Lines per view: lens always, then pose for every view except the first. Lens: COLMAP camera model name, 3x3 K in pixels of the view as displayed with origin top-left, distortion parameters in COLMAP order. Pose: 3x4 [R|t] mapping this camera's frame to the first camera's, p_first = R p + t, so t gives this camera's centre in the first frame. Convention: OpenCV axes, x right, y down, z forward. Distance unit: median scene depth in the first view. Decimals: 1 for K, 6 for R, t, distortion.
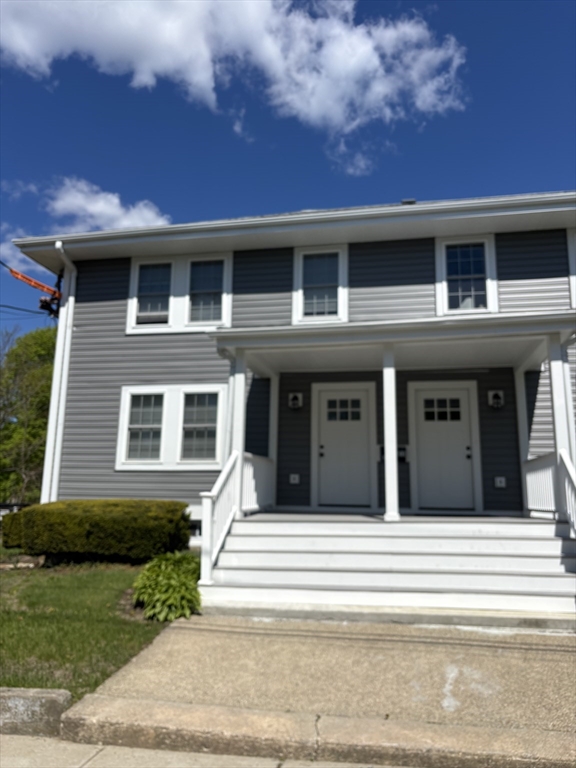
lens RADIAL K [[586.9, 0, 297.2], [0, 586.9, 371.6], [0, 0, 1]] dist [0.001351, 0.003383]
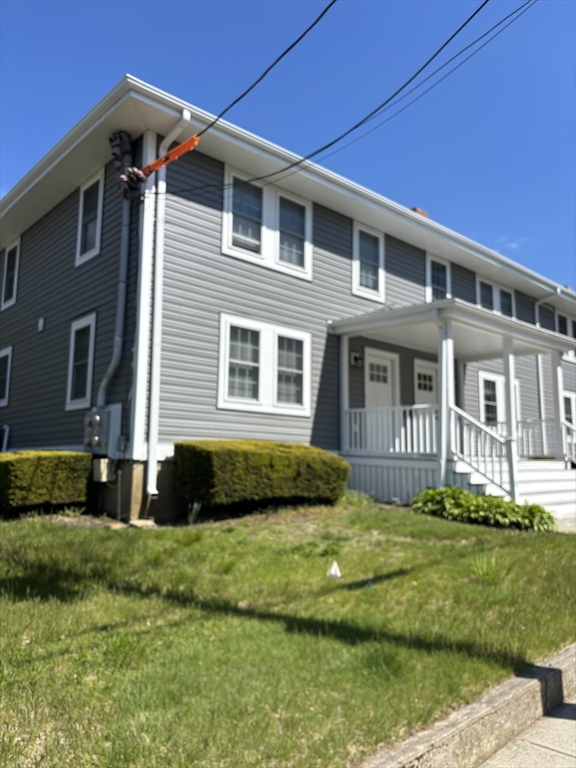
lens RADIAL K [[586.9, 0, 294.3], [0, 586.9, 382.6], [0, 0, 1]] dist [0.001351, 0.003383]
pose [[0.612461, 0.110237, 0.782776, -0.916690], [-0.177519, 0.984117, 0.000303, 0.109058], [-0.770310, -0.139144, 0.622303, 0.371324]]
